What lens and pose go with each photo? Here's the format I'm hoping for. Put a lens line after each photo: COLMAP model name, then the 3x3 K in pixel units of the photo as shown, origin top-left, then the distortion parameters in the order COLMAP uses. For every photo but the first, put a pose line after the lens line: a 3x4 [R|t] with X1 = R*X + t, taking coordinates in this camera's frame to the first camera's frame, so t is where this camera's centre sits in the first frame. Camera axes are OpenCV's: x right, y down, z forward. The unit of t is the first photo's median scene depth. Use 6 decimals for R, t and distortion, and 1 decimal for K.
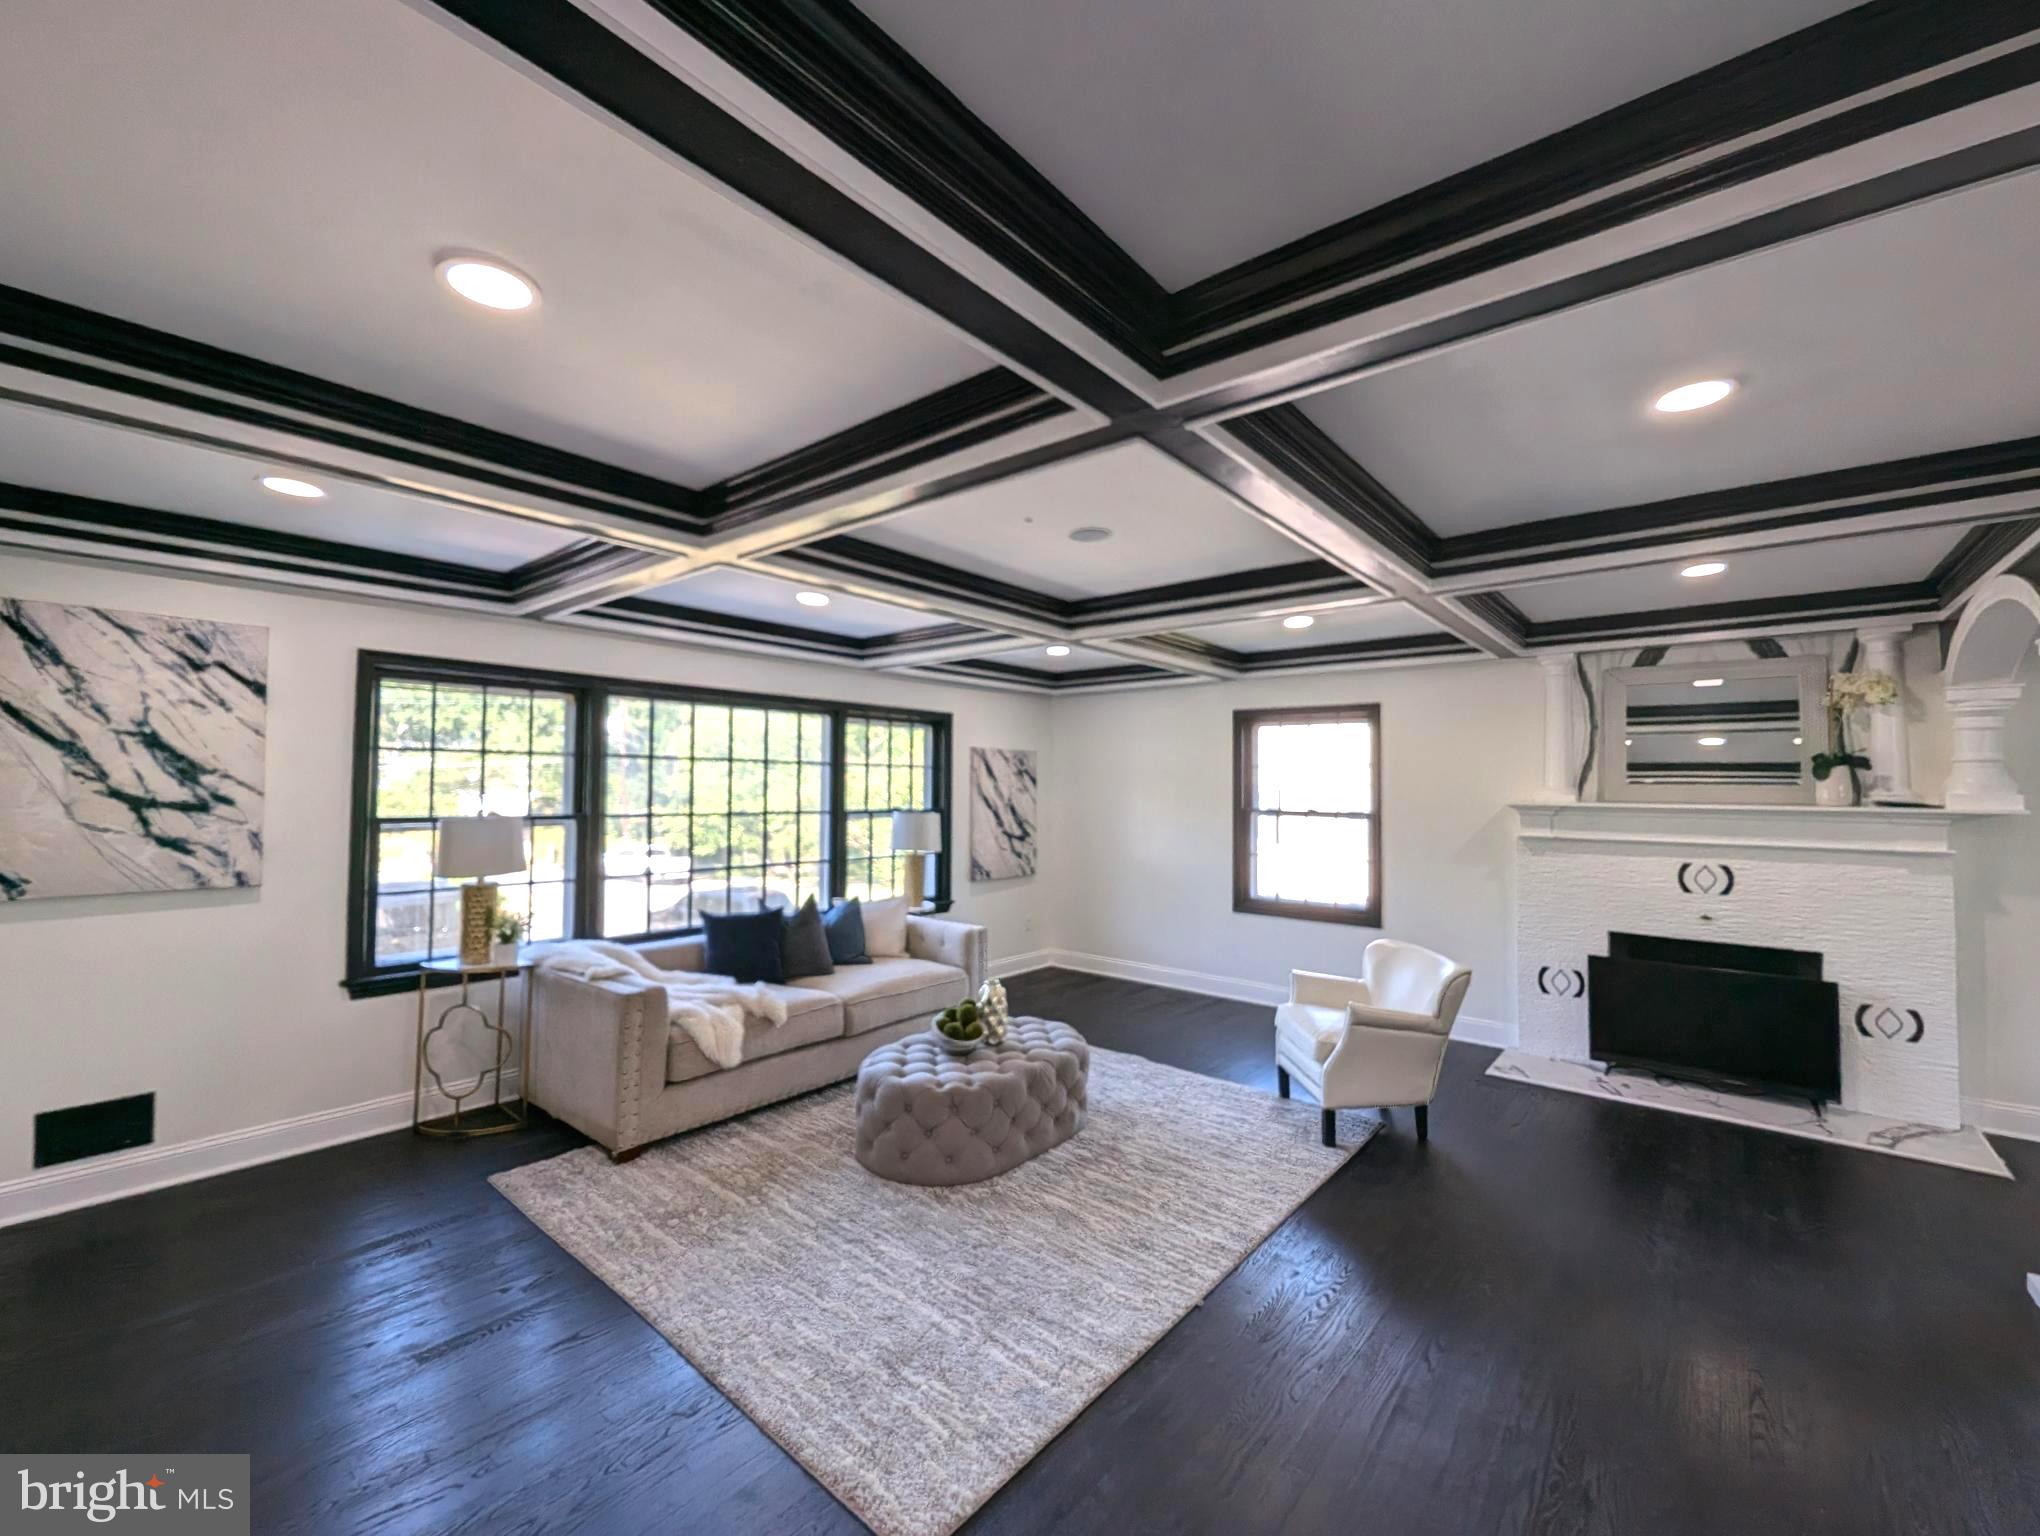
lens RADIAL K [[843.0, 0, 1012.9], [0, 843.0, 768.1], [0, 0, 1]] dist [0.004051, -0.000877]
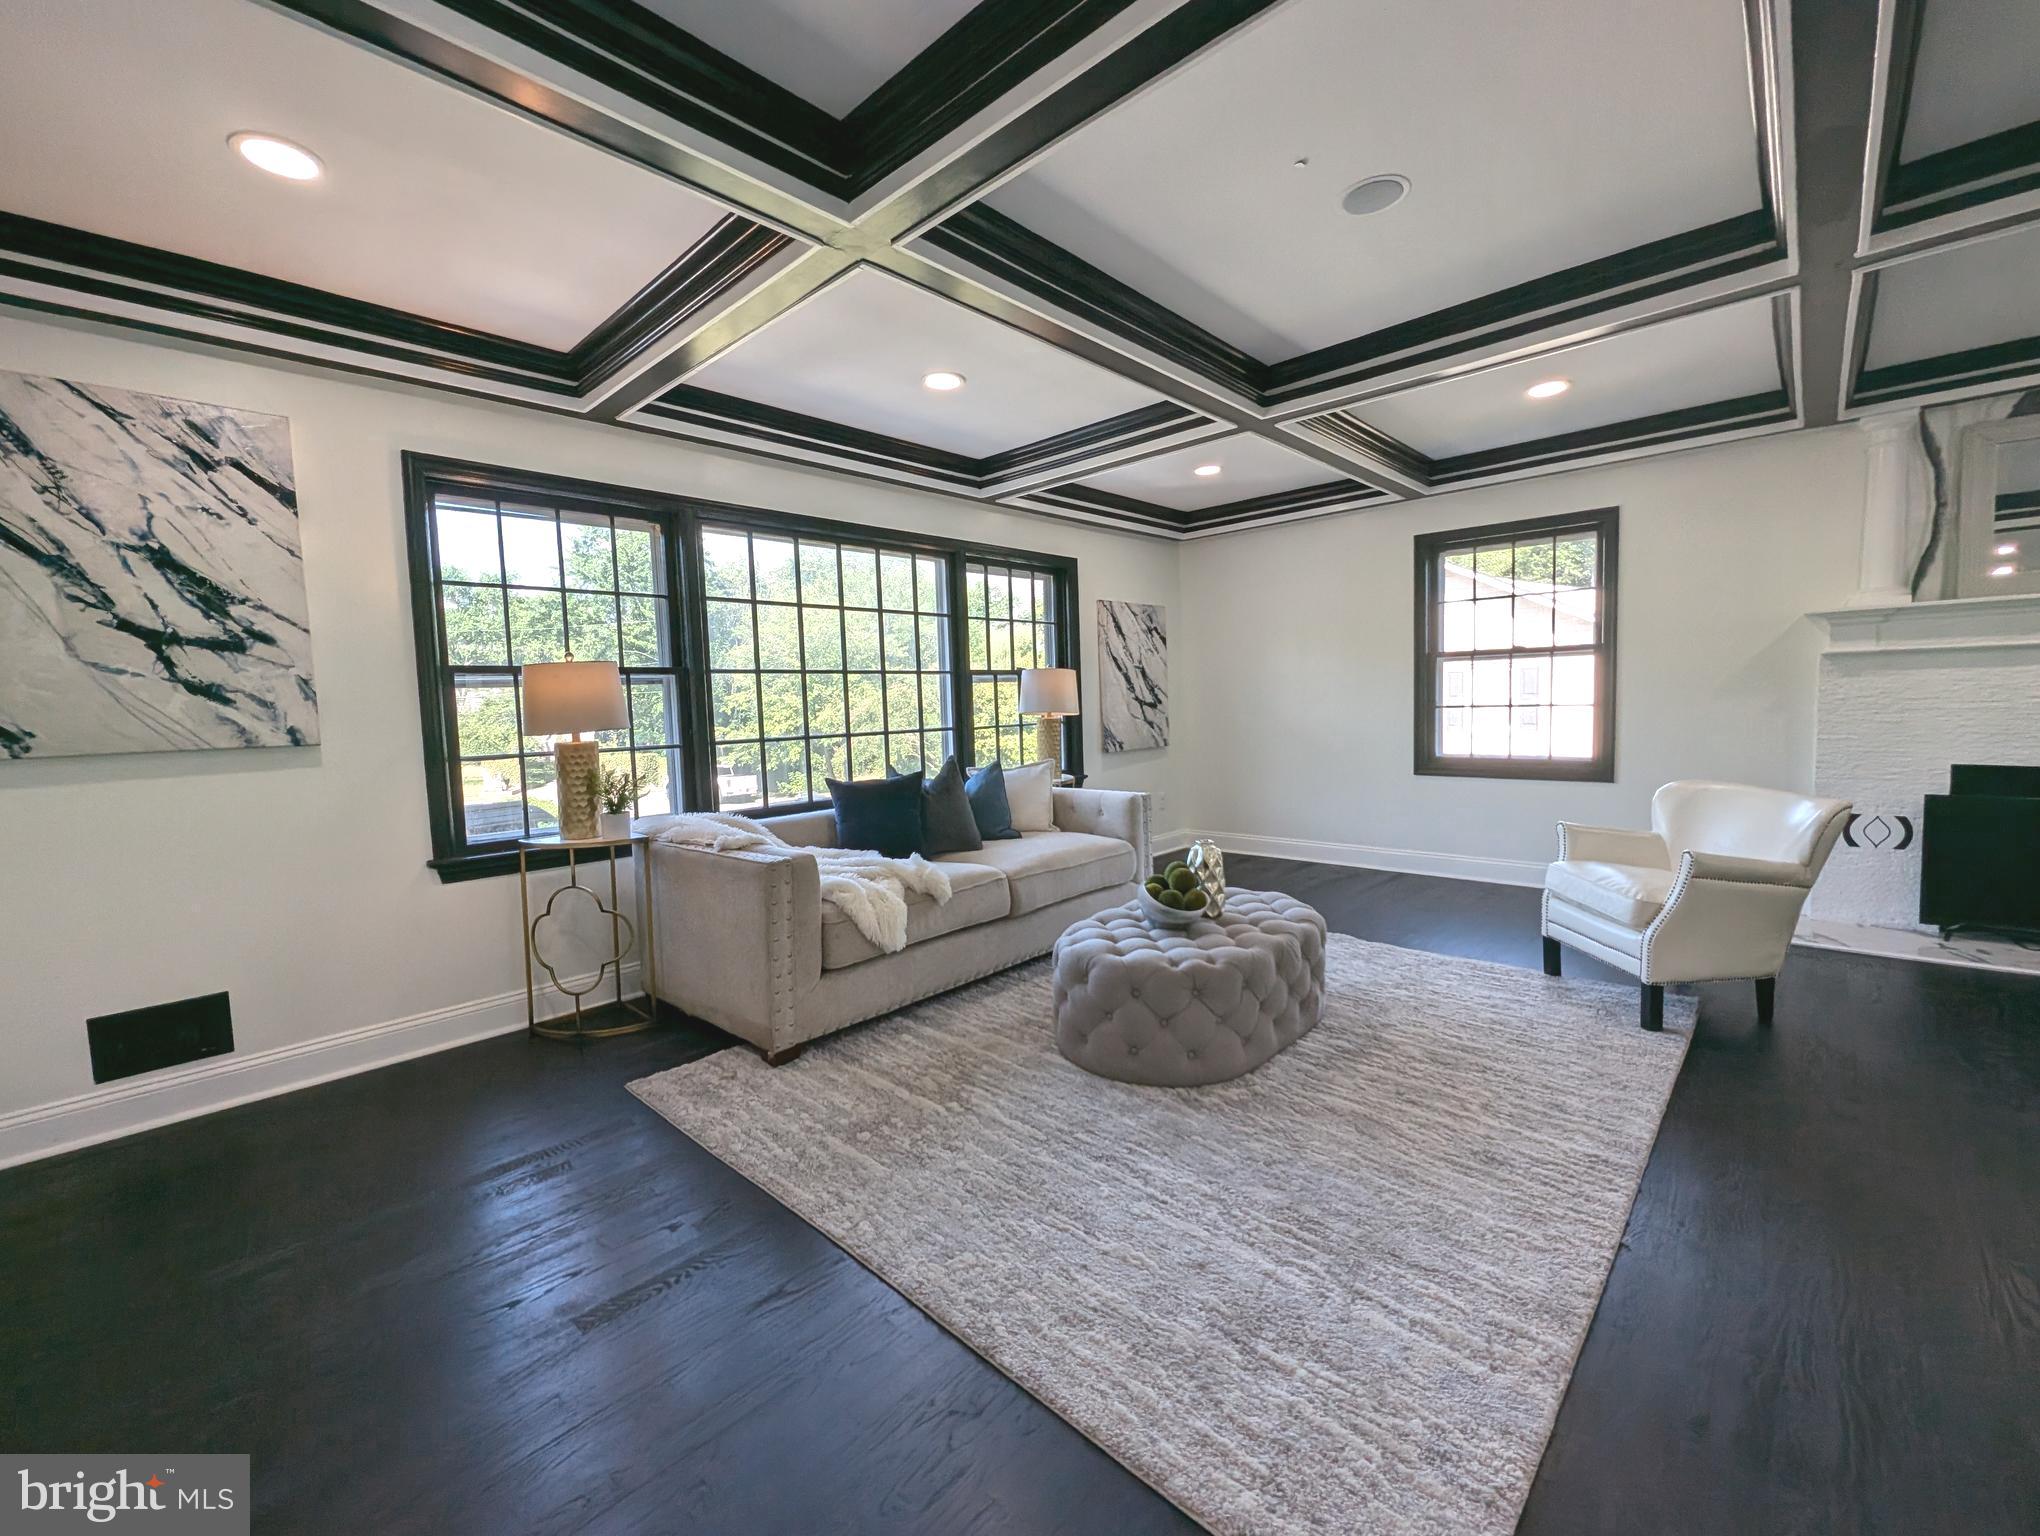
lens RADIAL K [[843.0, 0, 1011.8], [0, 843.0, 765.2], [0, 0, 1]] dist [0.004051, -0.000877]
pose [[0.997328, -0.038666, -0.061985, -0.182814], [0.044717, 0.994040, 0.099418, 0.110234], [0.057771, -0.101924, 0.993113, 0.236636]]
